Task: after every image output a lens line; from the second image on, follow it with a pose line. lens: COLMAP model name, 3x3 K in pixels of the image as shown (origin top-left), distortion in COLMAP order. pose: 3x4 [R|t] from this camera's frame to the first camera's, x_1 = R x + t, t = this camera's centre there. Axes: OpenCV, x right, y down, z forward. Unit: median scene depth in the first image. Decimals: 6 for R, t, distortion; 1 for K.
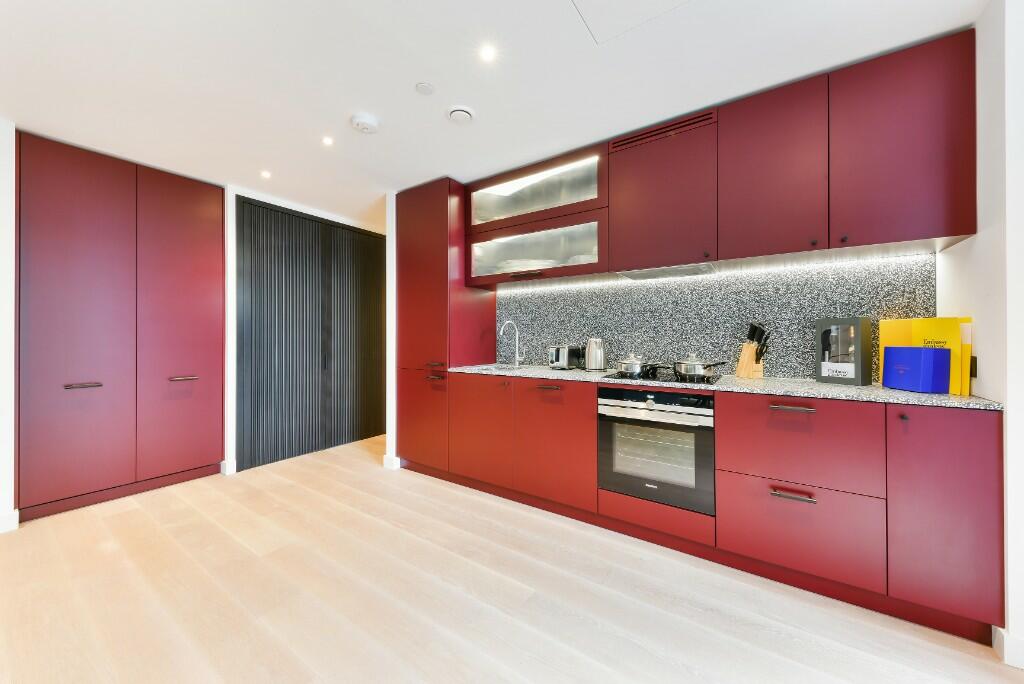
lens RADIAL K [[370.3, 0, 511.5], [0, 370.3, 339.2], [0, 0, 1]] dist [-0.001854, -0.000096]
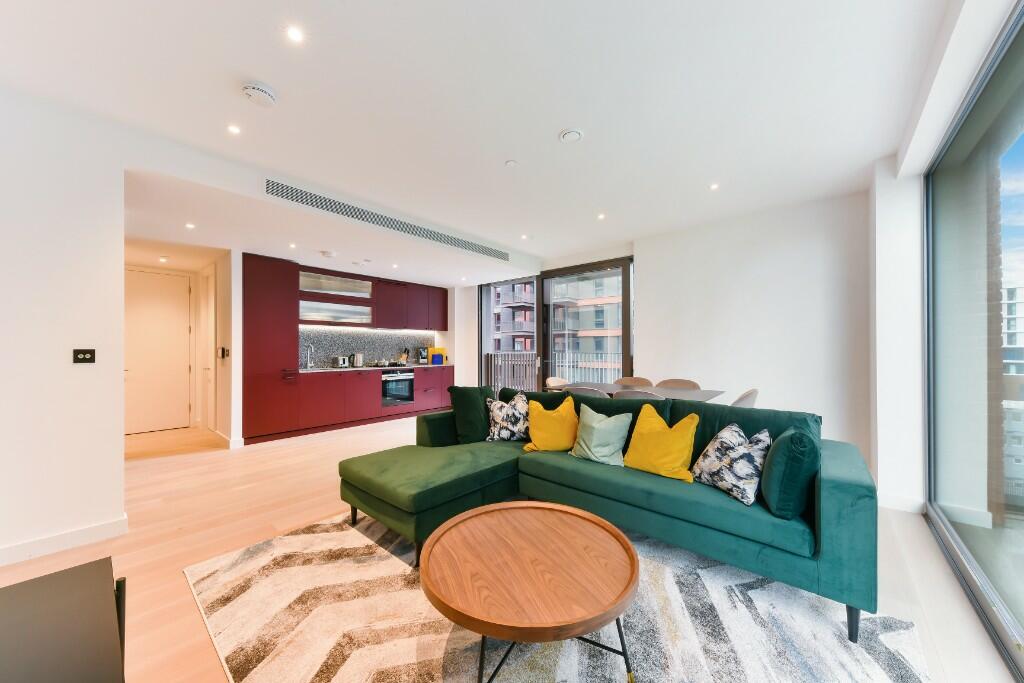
lens RADIAL K [[370.3, 0, 513.8], [0, 370.3, 347.2], [0, 0, 1]] dist [-0.001854, -0.000096]
pose [[0.104941, 0.006733, 0.994456, -2.437282], [0.011620, 0.999901, -0.007996, -0.013347], [-0.994411, 0.012395, 0.104852, -0.272350]]
